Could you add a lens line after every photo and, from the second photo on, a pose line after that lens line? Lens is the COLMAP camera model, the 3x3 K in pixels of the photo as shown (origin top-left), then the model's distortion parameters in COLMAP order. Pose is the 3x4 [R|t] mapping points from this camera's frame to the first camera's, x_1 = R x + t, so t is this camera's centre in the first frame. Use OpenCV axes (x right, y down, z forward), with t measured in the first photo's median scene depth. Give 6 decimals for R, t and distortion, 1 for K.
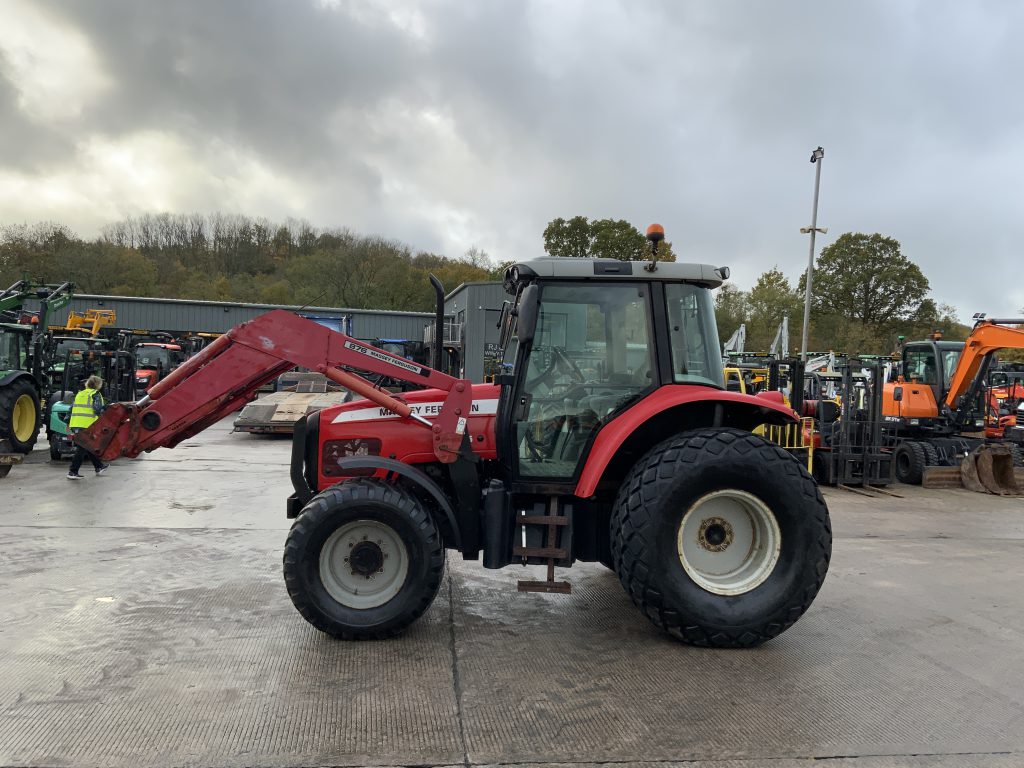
lens RADIAL K [[839.6, 0, 511.4], [0, 839.6, 383.8], [0, 0, 1]] dist [0.075831, -0.150012]
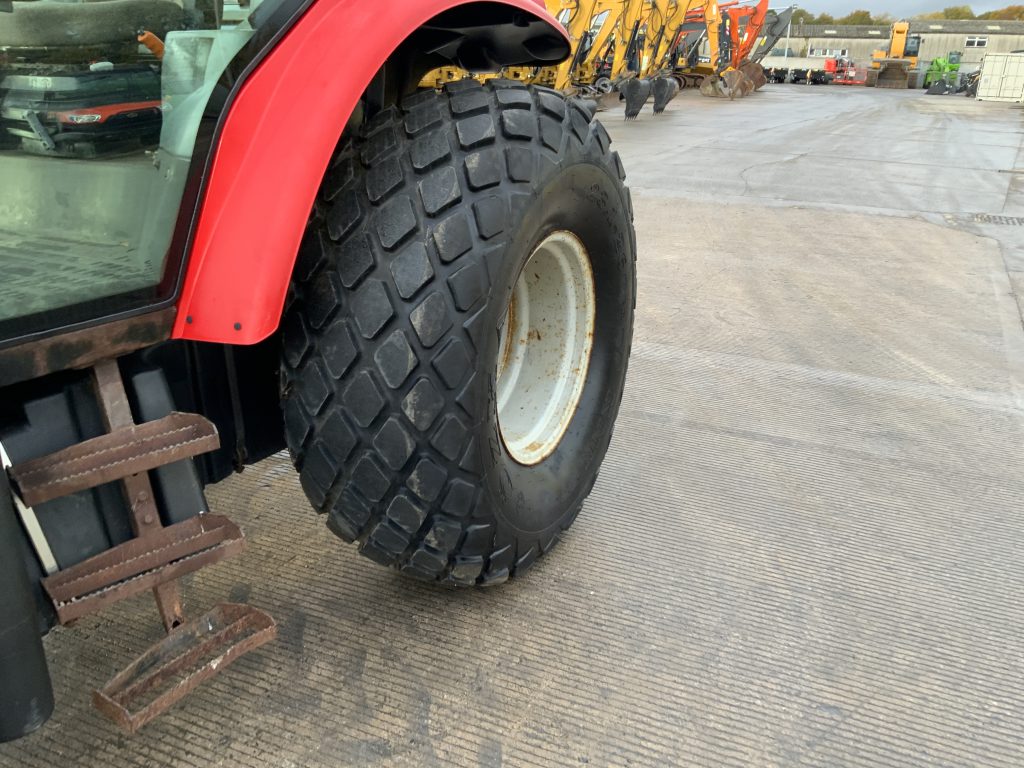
lens RADIAL K [[839.6, 0, 509.5], [0, 839.6, 386.9], [0, 0, 1]] dist [0.075831, -0.150012]
pose [[0.533536, -0.321849, 0.782146, -0.103261], [0.004713, 0.925883, 0.377781, 0.036329], [-0.845764, -0.197873, 0.495509, 0.761770]]
